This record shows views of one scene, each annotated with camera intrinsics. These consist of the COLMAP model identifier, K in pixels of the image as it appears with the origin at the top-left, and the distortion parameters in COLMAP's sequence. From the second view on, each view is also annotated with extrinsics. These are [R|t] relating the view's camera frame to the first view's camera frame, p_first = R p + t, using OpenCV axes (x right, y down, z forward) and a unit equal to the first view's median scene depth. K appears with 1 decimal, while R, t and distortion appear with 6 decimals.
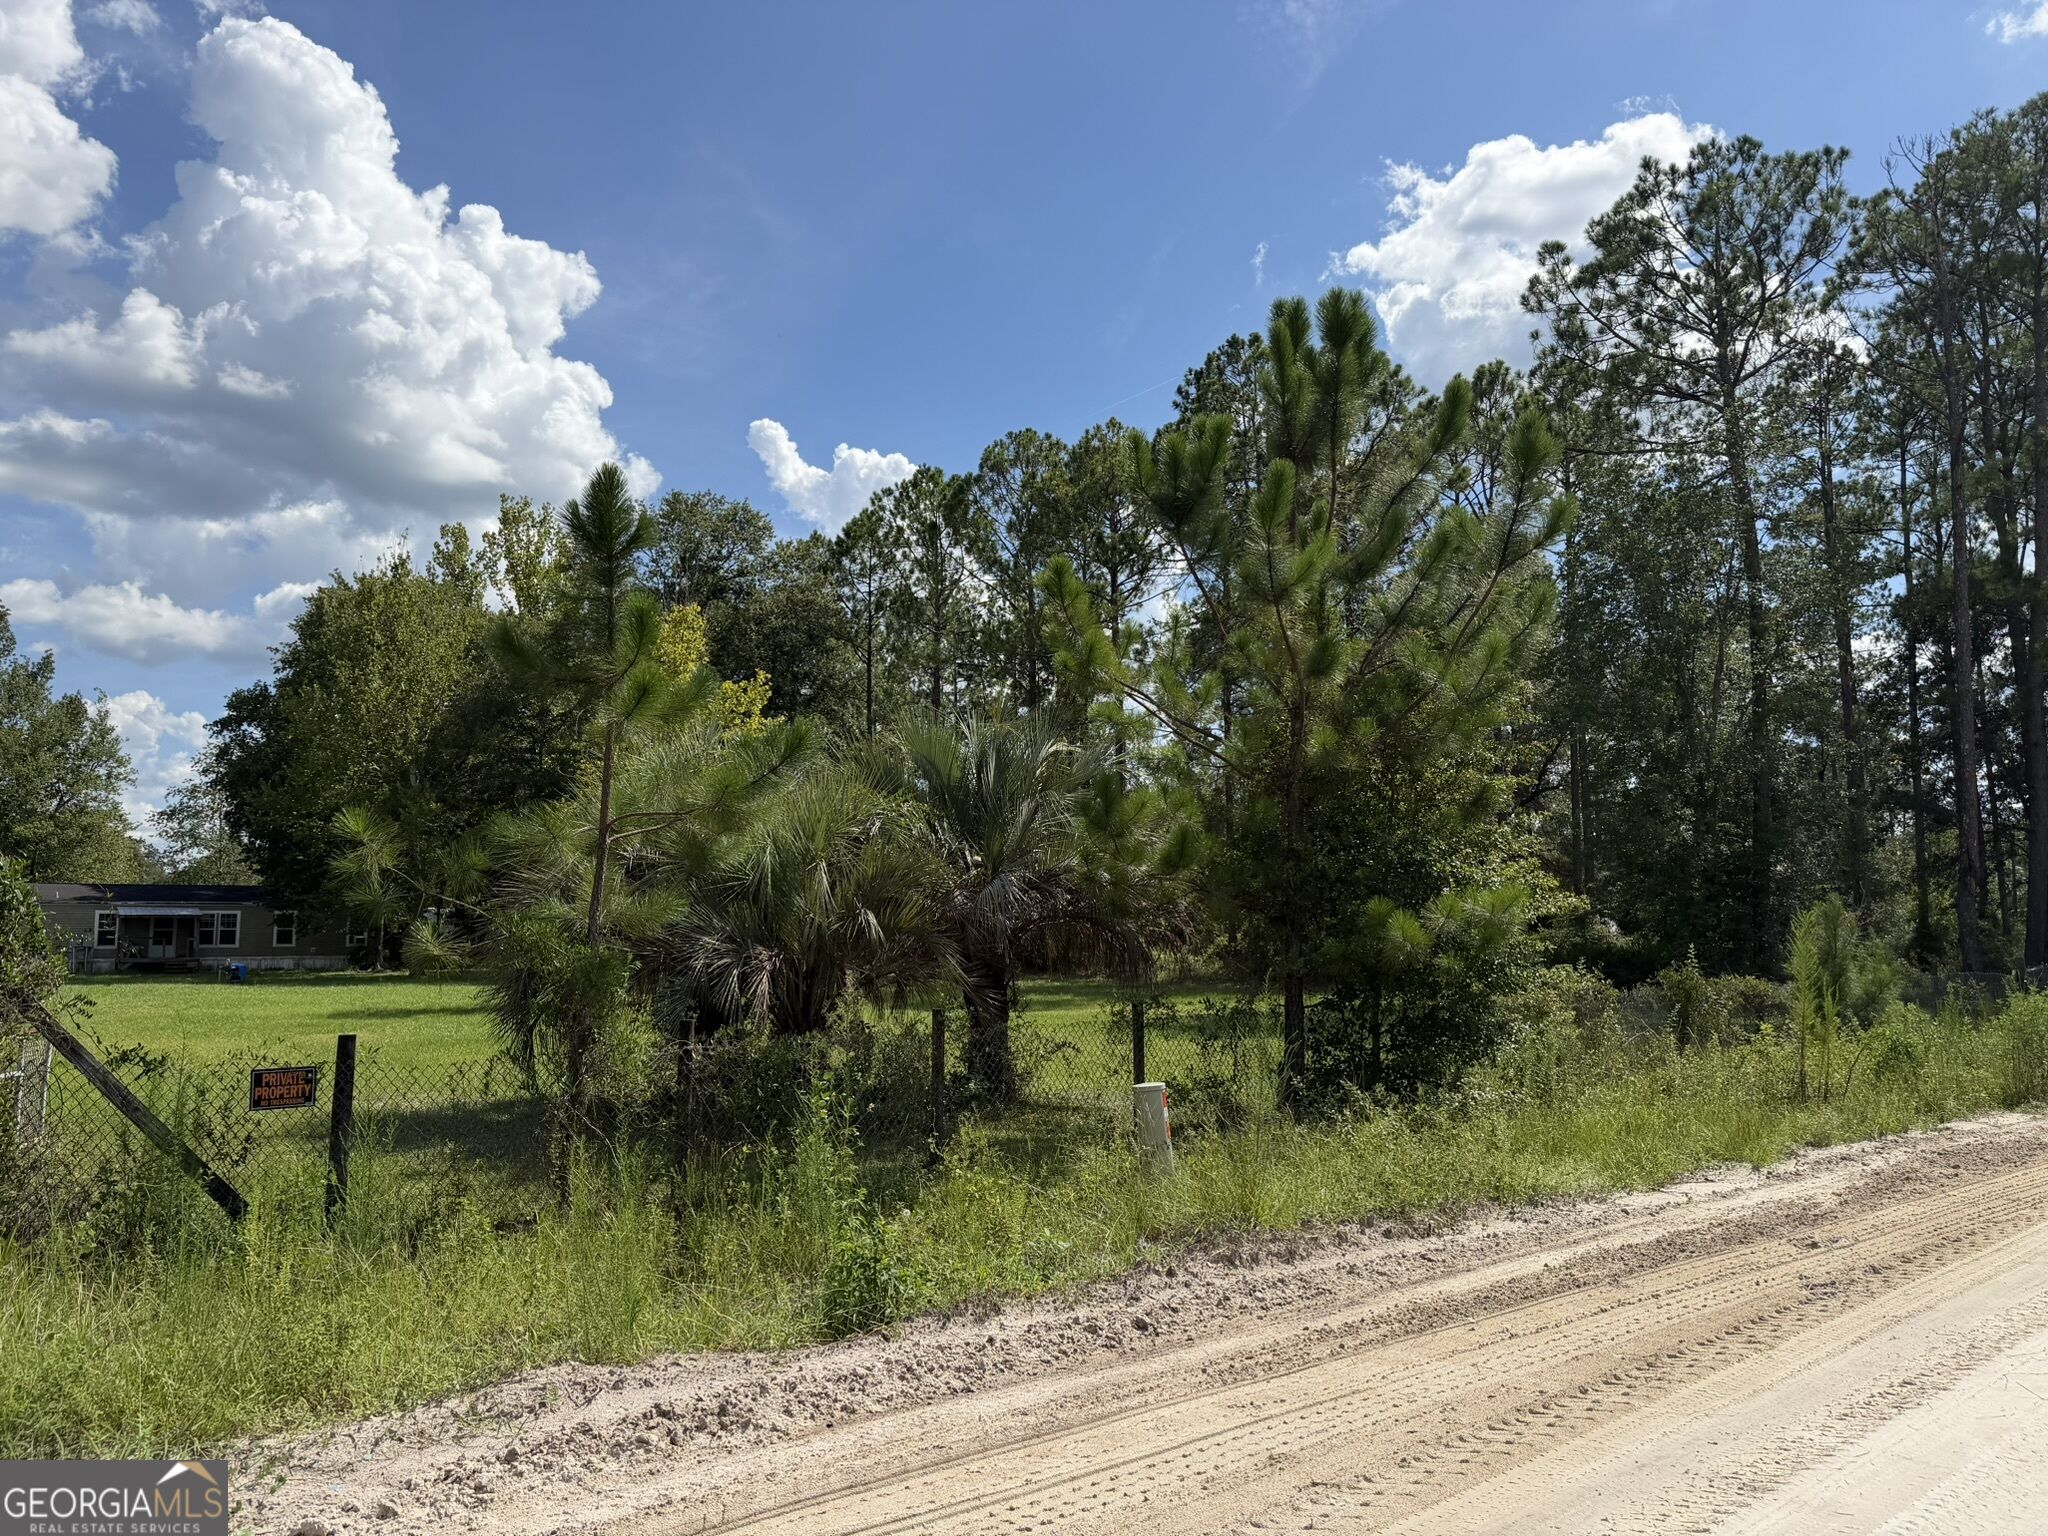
lens RADIAL K [[1488.2, 0, 1011.6], [0, 1488.2, 781.3], [0, 0, 1]] dist [0.064345, -0.005947]
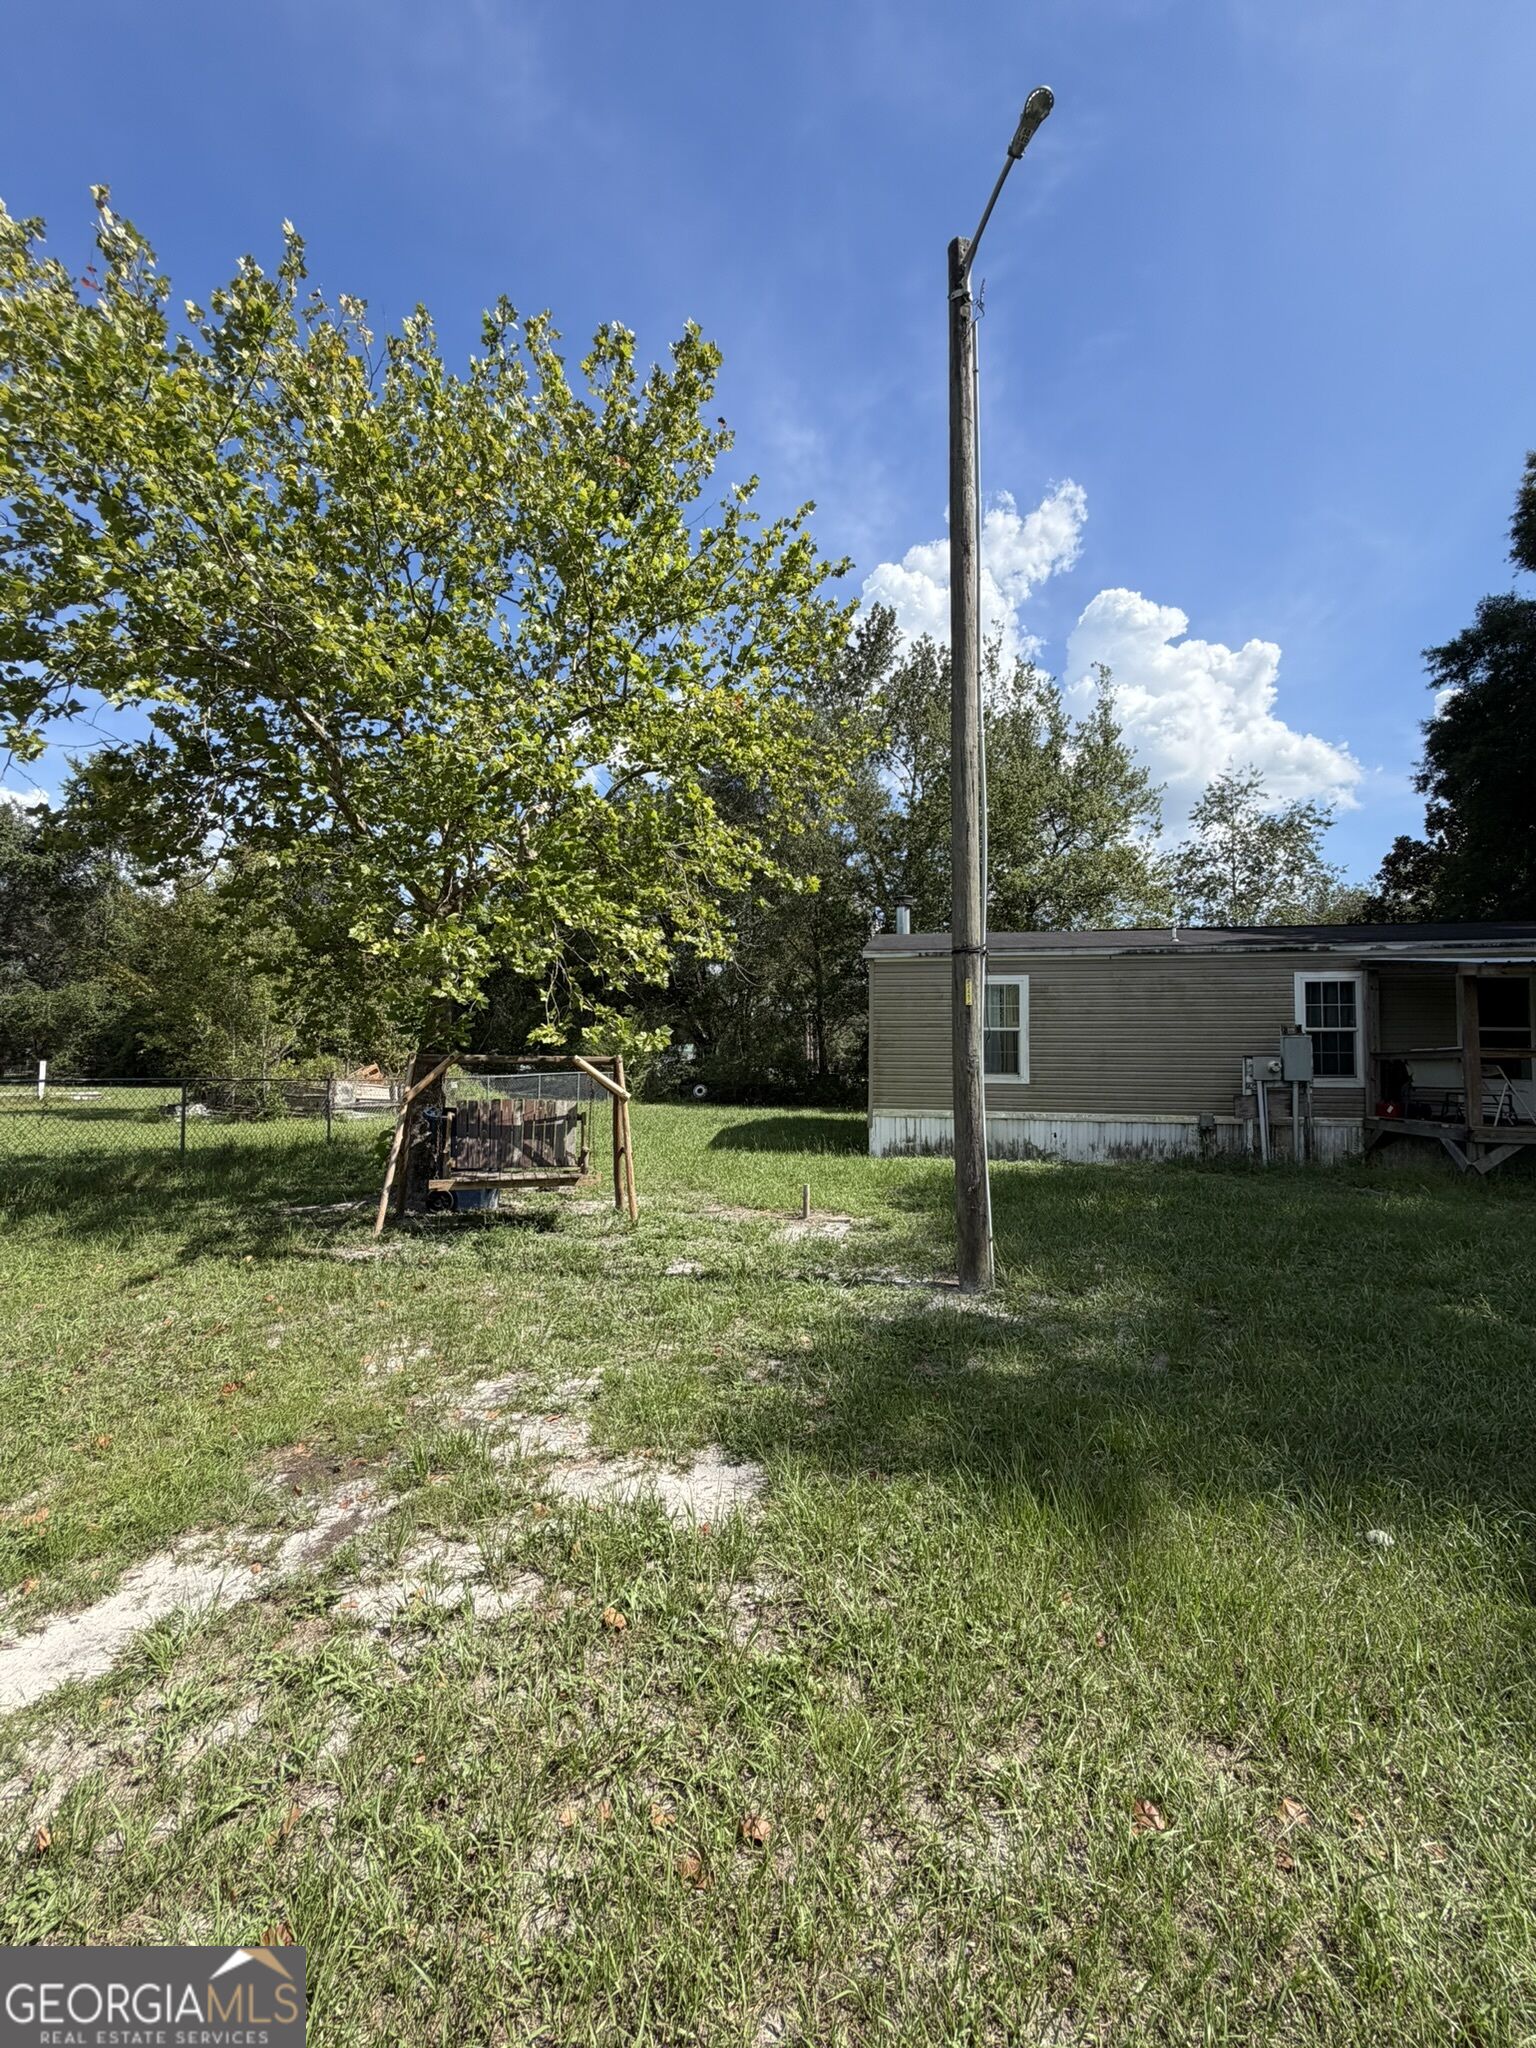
lens RADIAL K [[817.8, 0, 771.6], [0, 817.8, 1026.6], [0, 0, 1]] dist [-0.001047, -0.000531]
pose [[0.711819, -0.027632, -0.701819, -0.459600], [0.065240, 0.997507, 0.026895, 0.069629], [0.699327, -0.064931, 0.711847, 0.651918]]
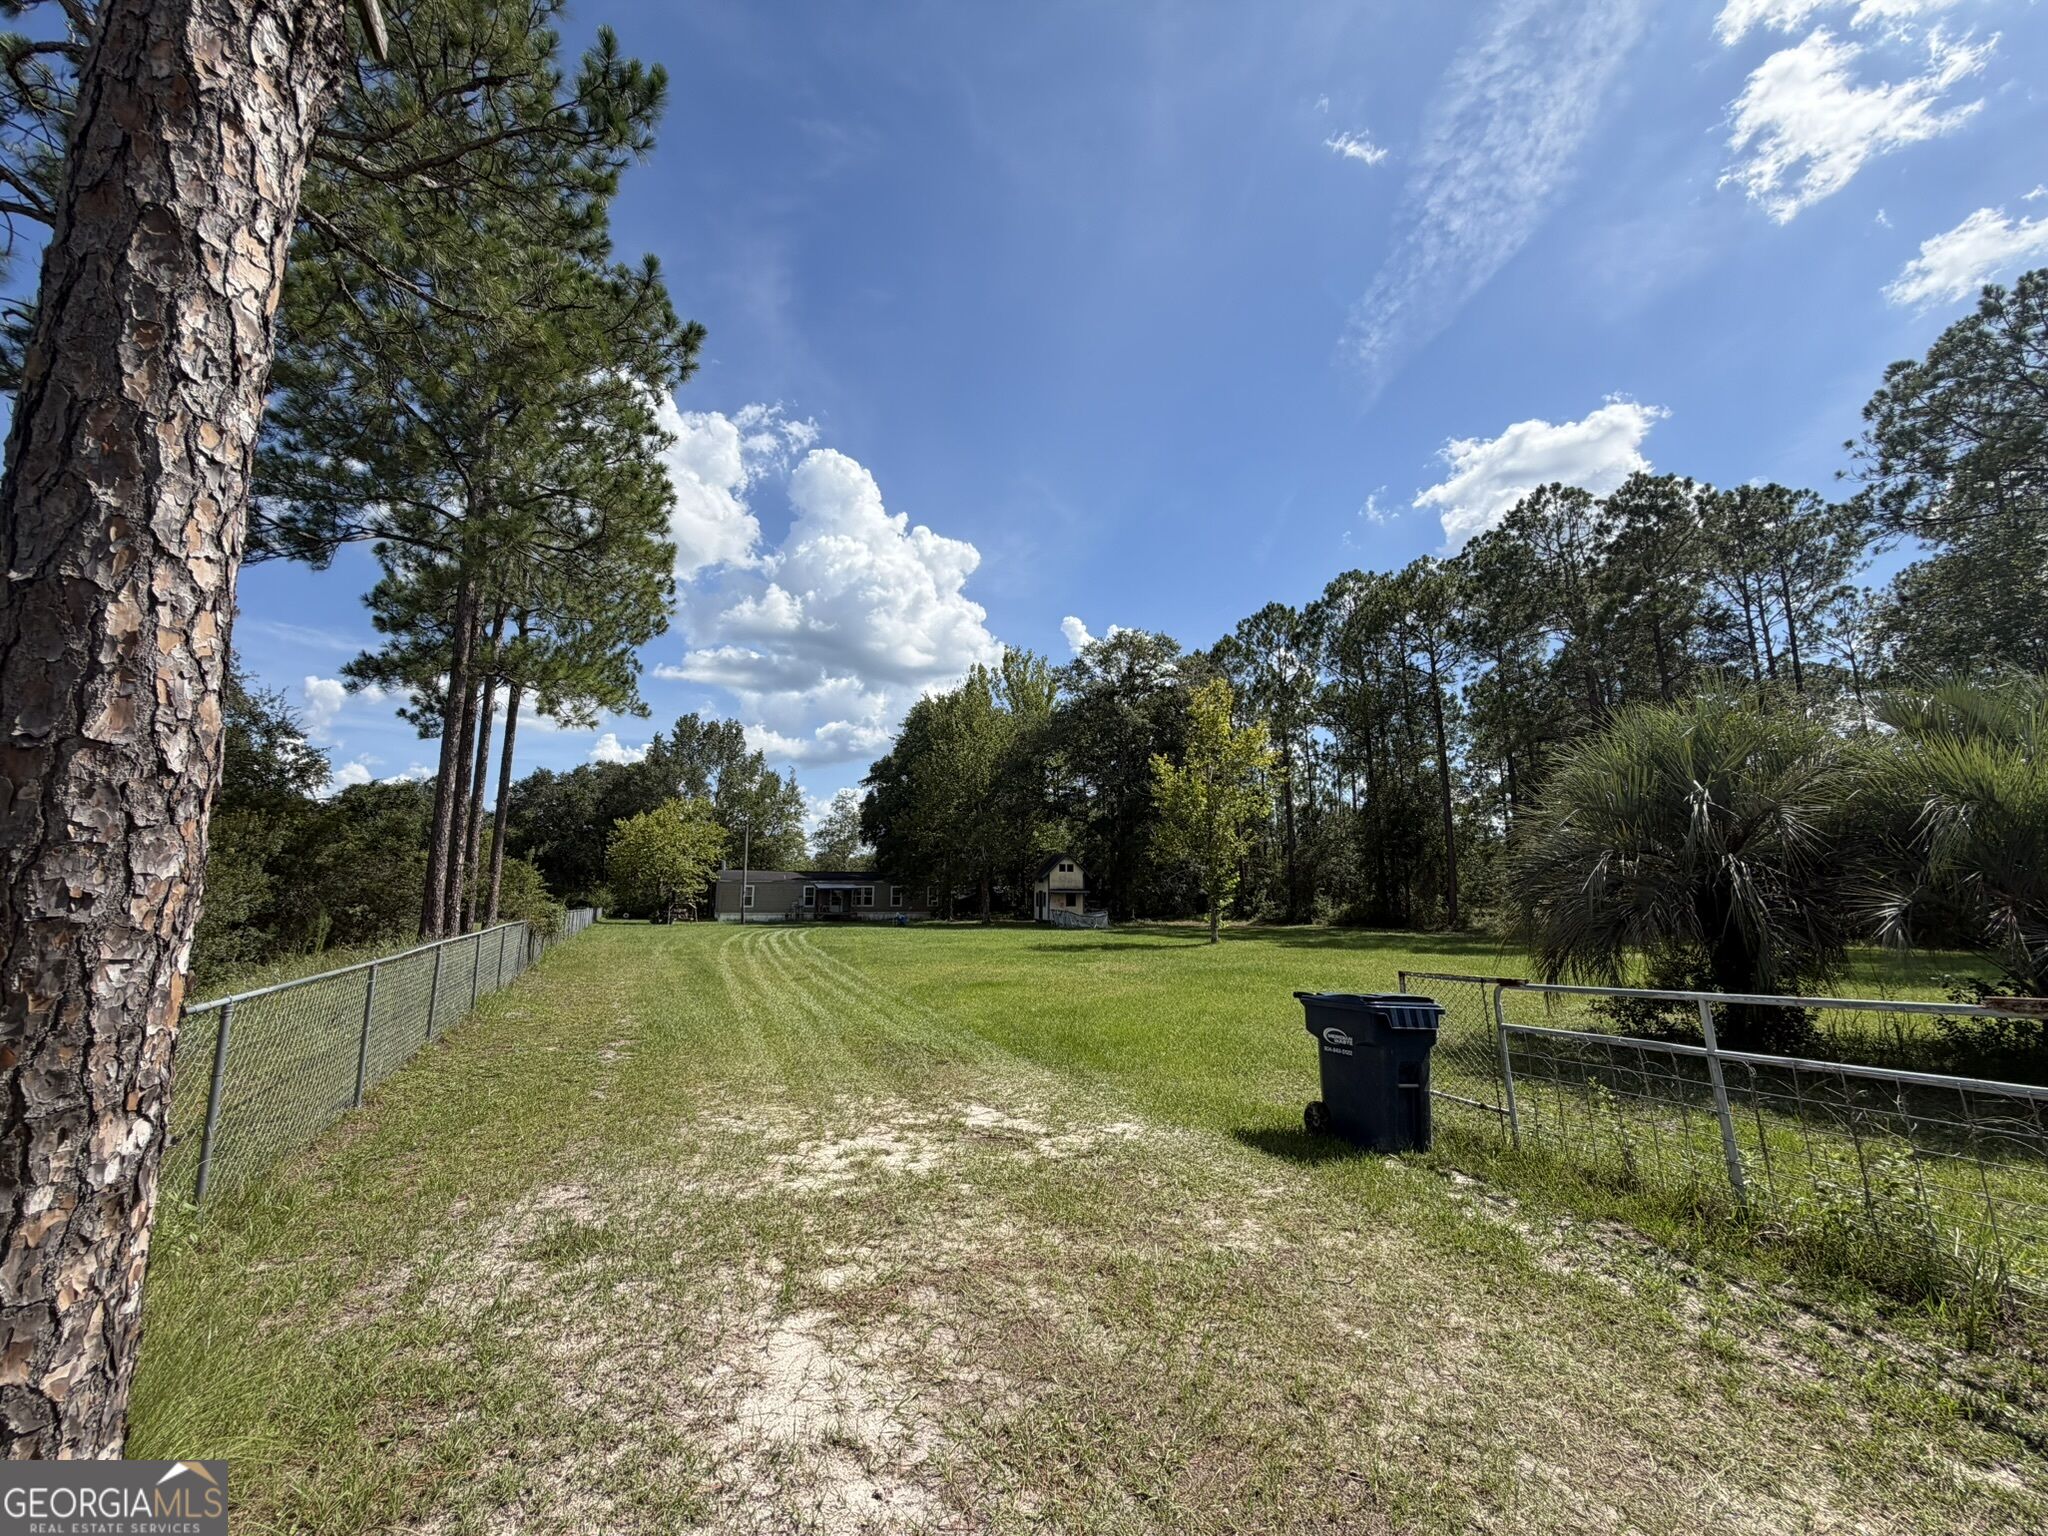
lens RADIAL K [[817.8, 0, 1022.6], [0, 817.8, 766.8], [0, 0, 1]] dist [-0.001047, -0.000531]
pose [[0.978657, -0.037516, -0.202045, -0.119687], [0.024969, 0.997618, -0.064299, 0.010649], [0.203976, 0.057882, 0.977263, 0.077772]]
